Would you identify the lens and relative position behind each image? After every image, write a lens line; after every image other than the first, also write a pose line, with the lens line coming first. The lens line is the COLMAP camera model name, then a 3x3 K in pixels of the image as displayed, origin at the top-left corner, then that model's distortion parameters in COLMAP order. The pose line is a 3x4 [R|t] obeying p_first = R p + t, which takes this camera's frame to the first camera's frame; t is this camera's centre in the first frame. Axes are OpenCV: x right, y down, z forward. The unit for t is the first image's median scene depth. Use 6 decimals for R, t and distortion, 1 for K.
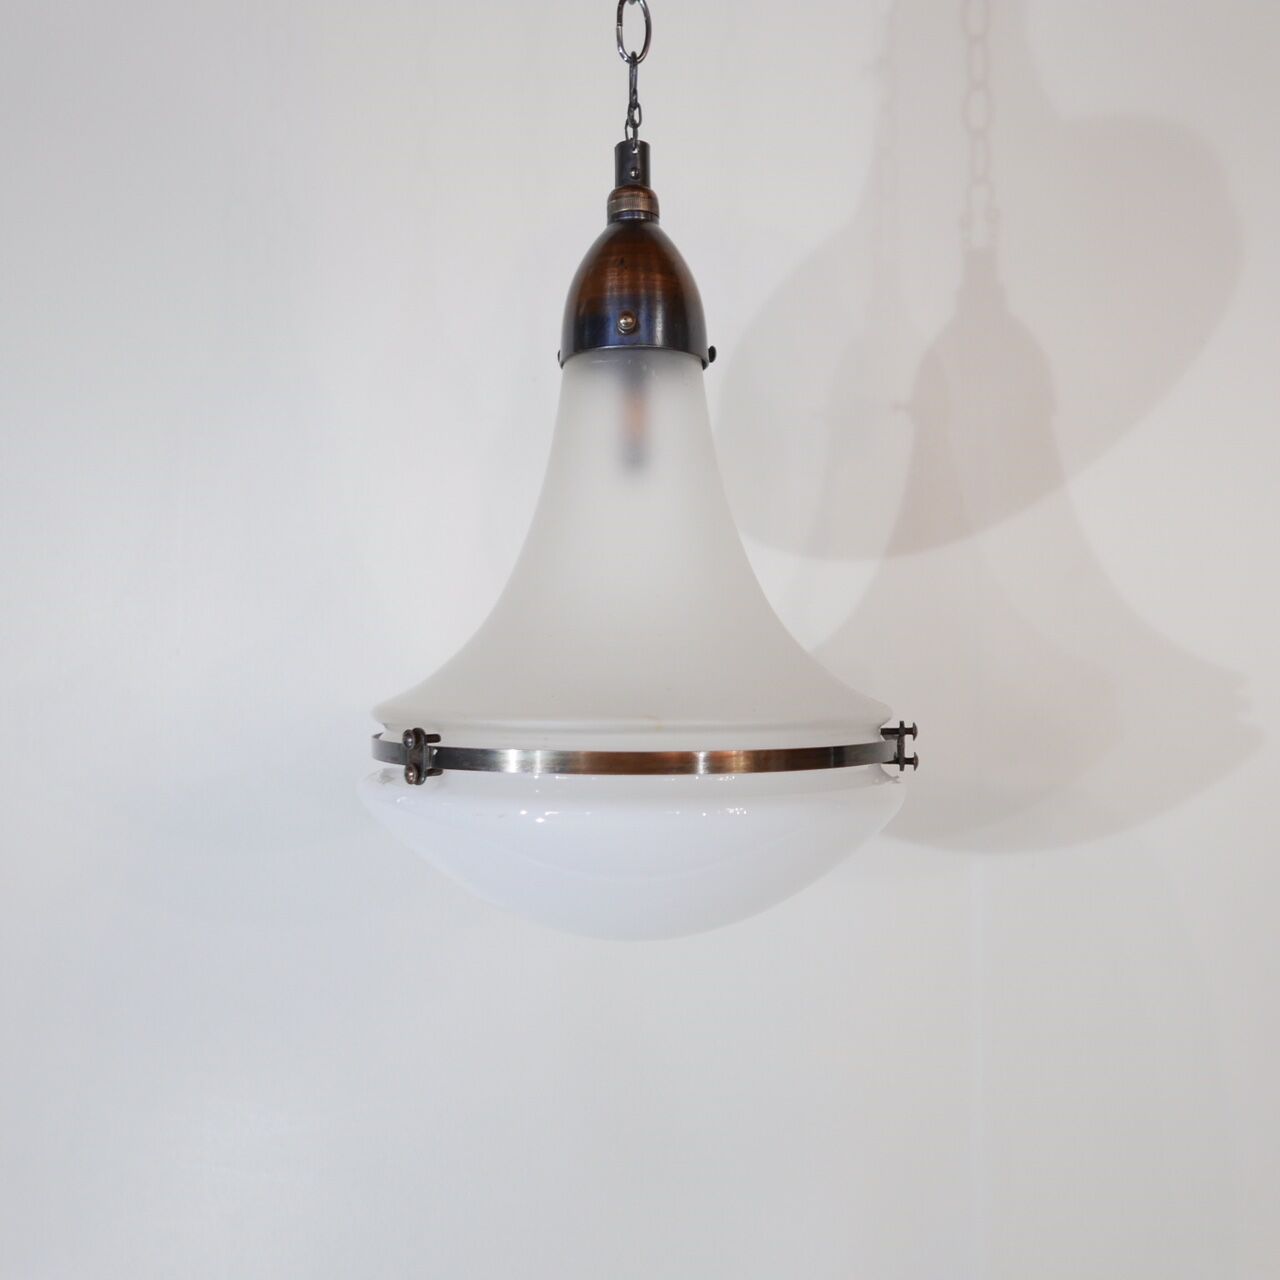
lens RADIAL K [[1209.7, 0, 640.0], [0, 1209.7, 640.0], [0, 0, 1]] dist [-0.012431, 0.003687]
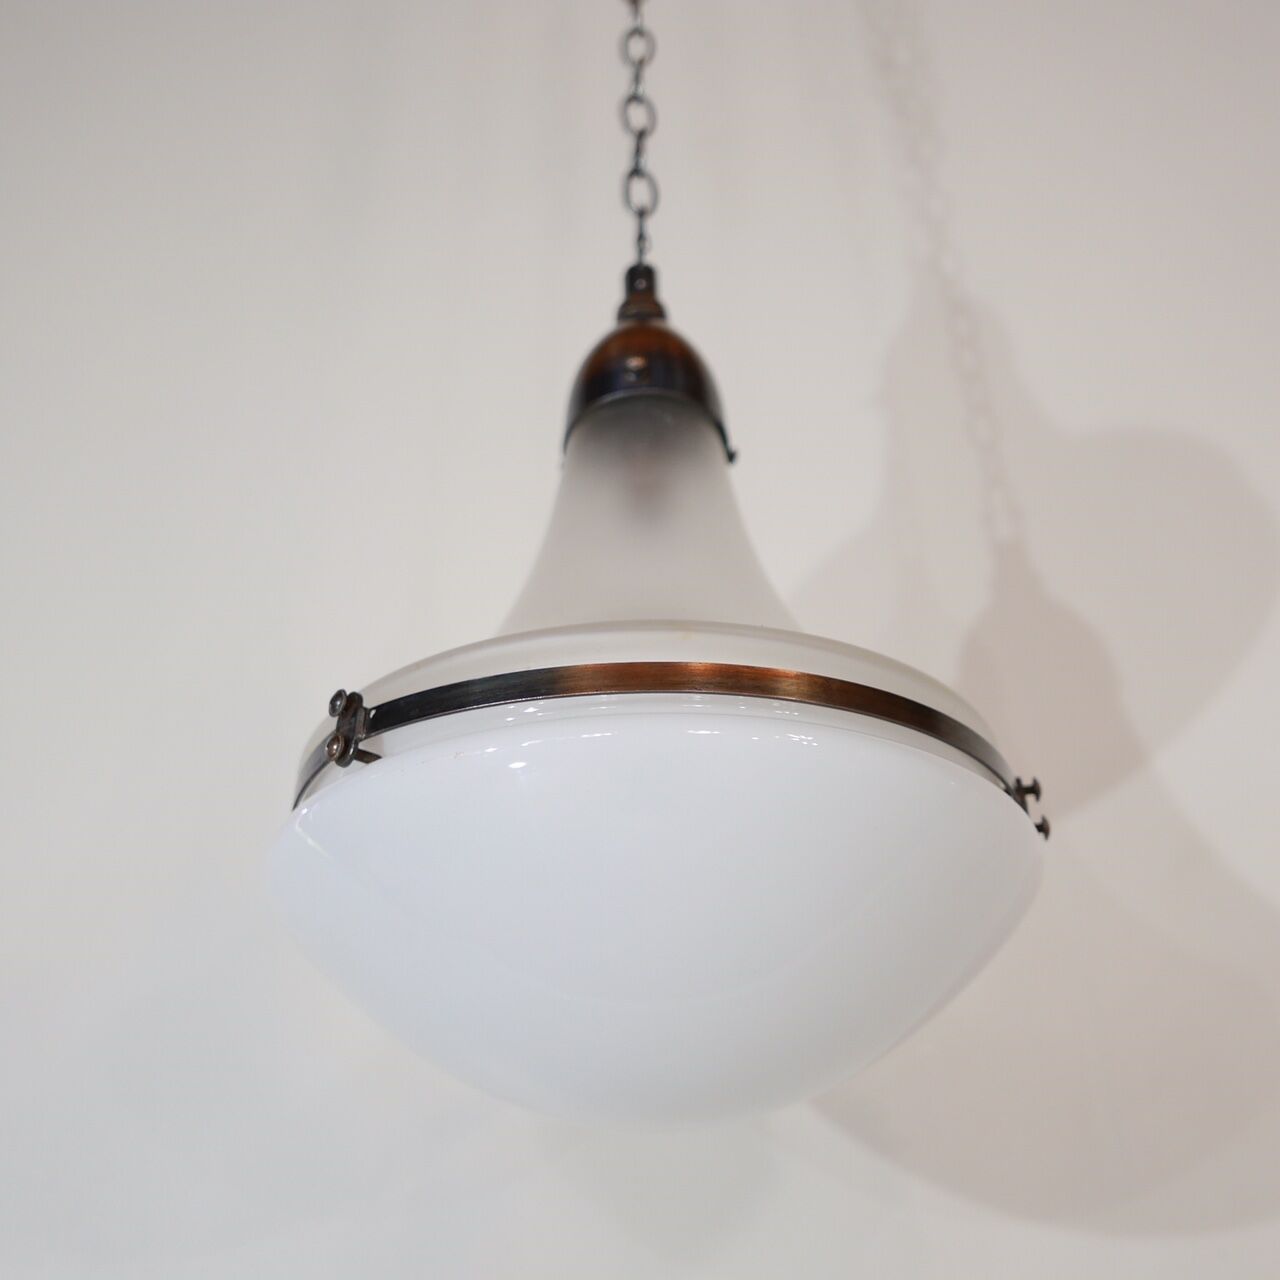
lens RADIAL K [[1234.4, 0, 640.0], [0, 1234.4, 640.0], [0, 0, 1]] dist [-0.023305, -0.010205]
pose [[0.999823, -0.017656, -0.006571, -0.005763], [0.011870, 0.861247, -0.508048, 0.366796], [0.014629, 0.507880, 0.861304, 0.306646]]
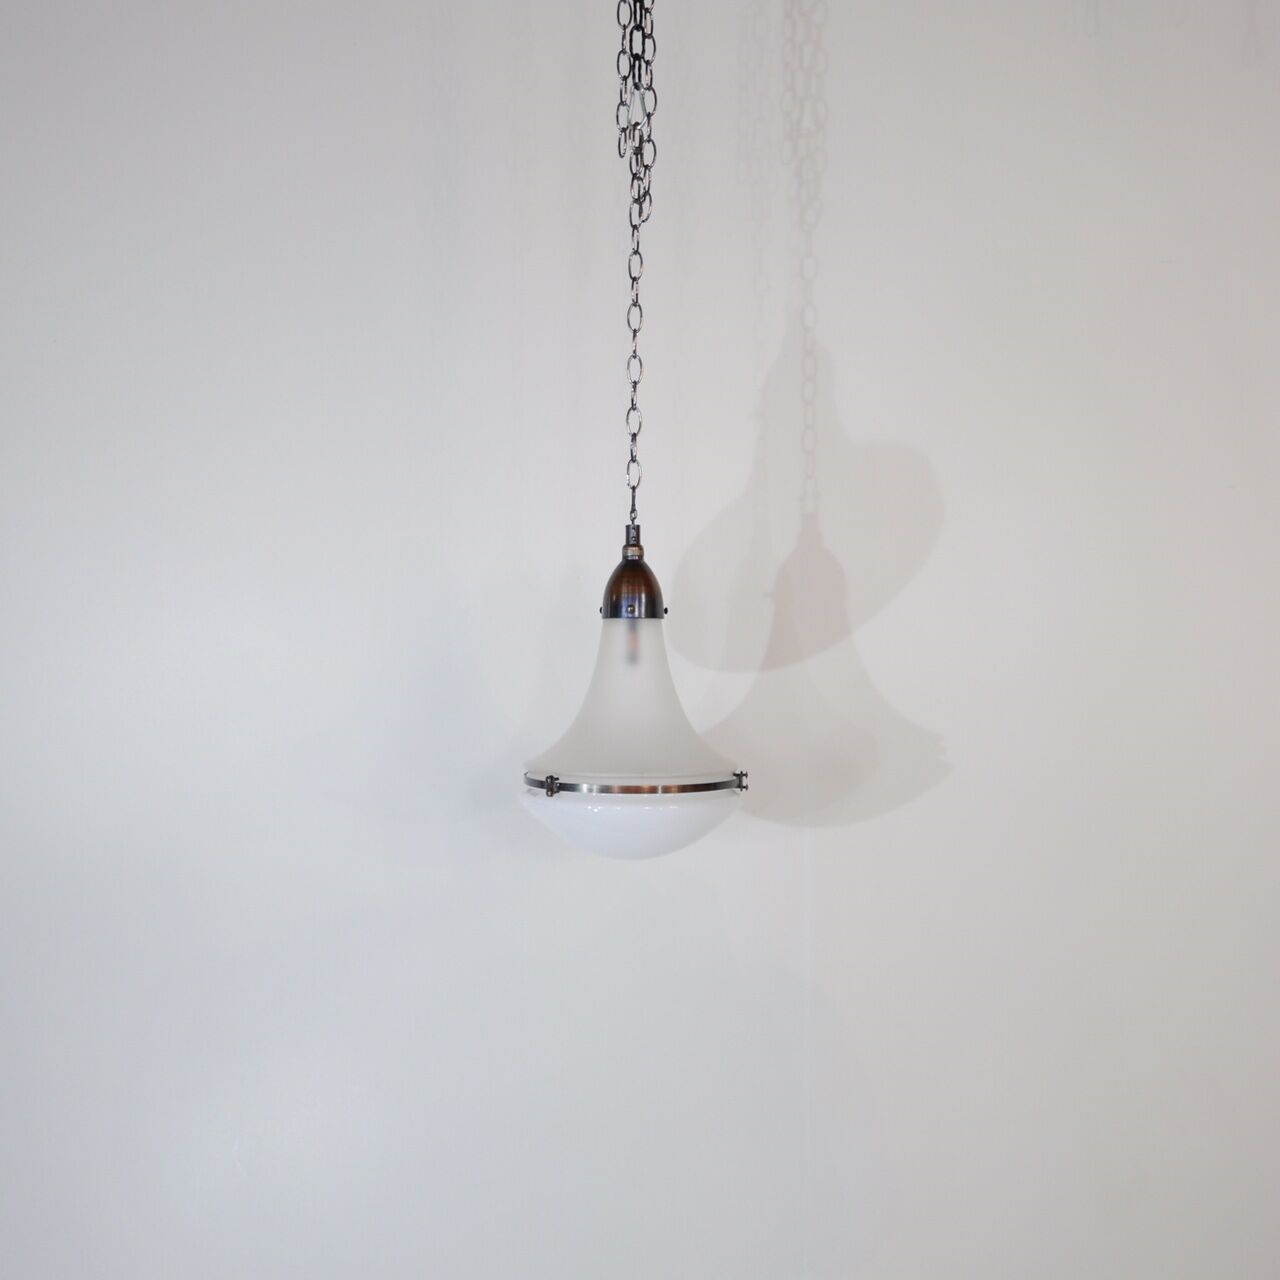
lens RADIAL K [[1209.7, 0, 640.0], [0, 1209.7, 640.0], [0, 0, 1]] dist [-0.012431, 0.003687]
pose [[0.999611, 0.008331, 0.026617, -0.055103], [-0.008501, 0.999944, 0.006280, -0.208384], [-0.026563, -0.006504, 0.999626, -1.419373]]
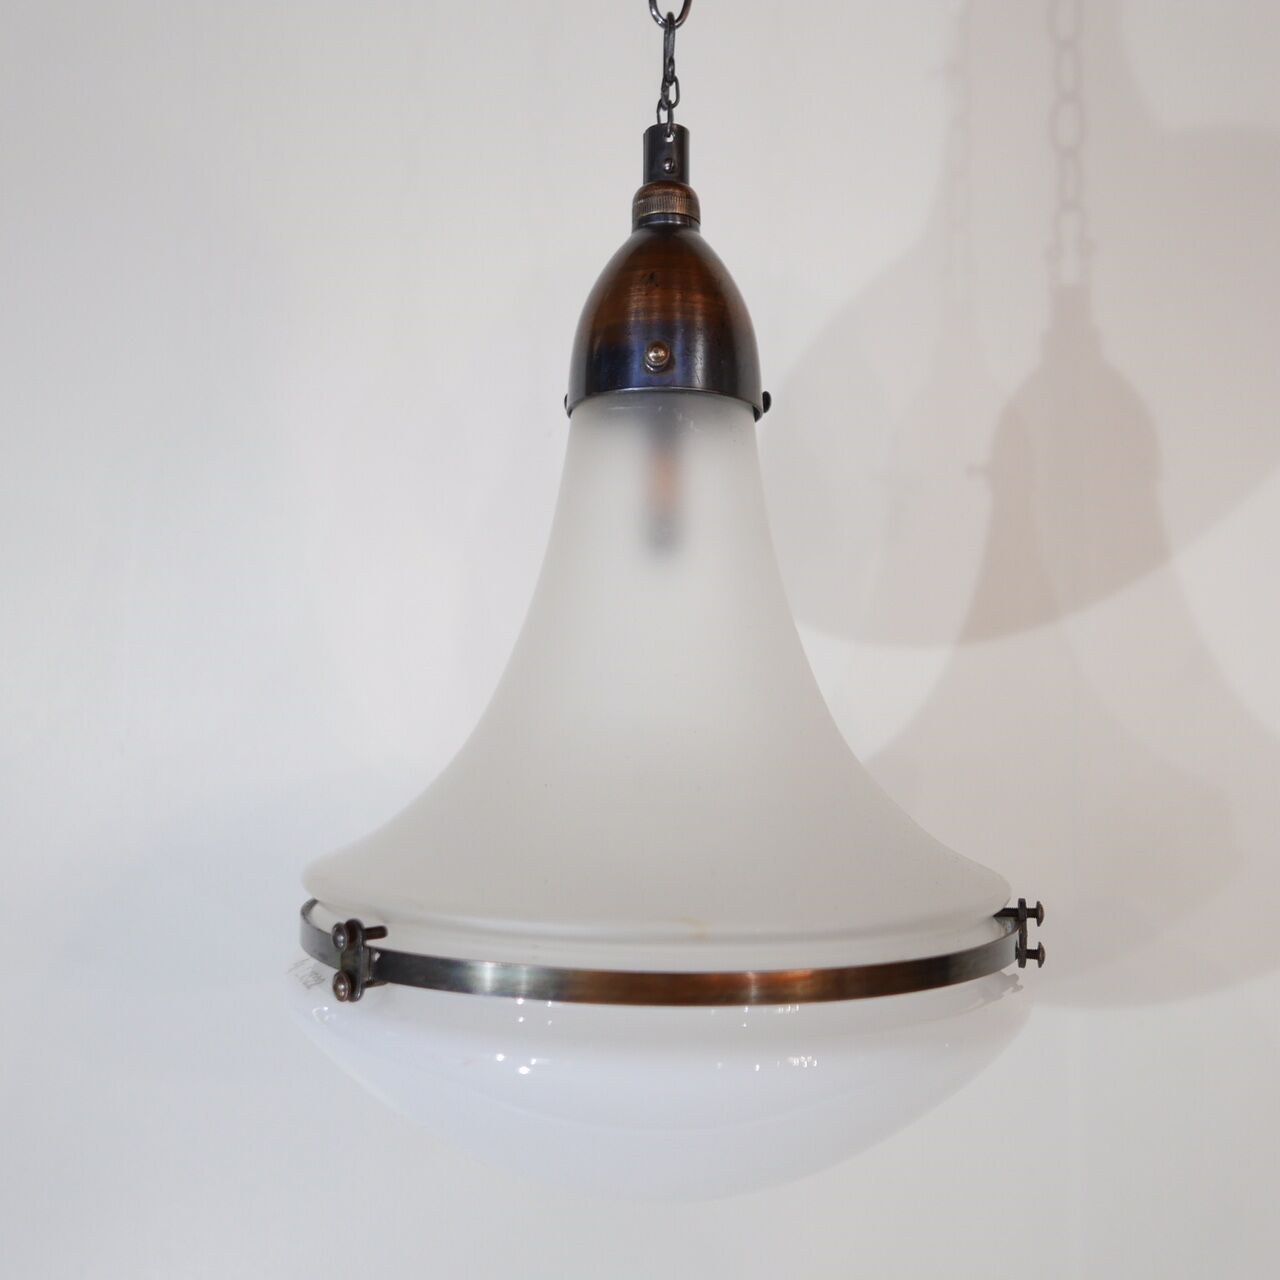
lens RADIAL K [[1234.4, 0, 640.0], [0, 1234.4, 640.0], [0, 0, 1]] dist [-0.023305, -0.010205]
pose [[0.999848, 0.015951, -0.007075, -0.012930], [-0.016265, 0.998768, -0.046881, -0.050862], [0.006318, 0.046989, 0.998875, 0.242072]]
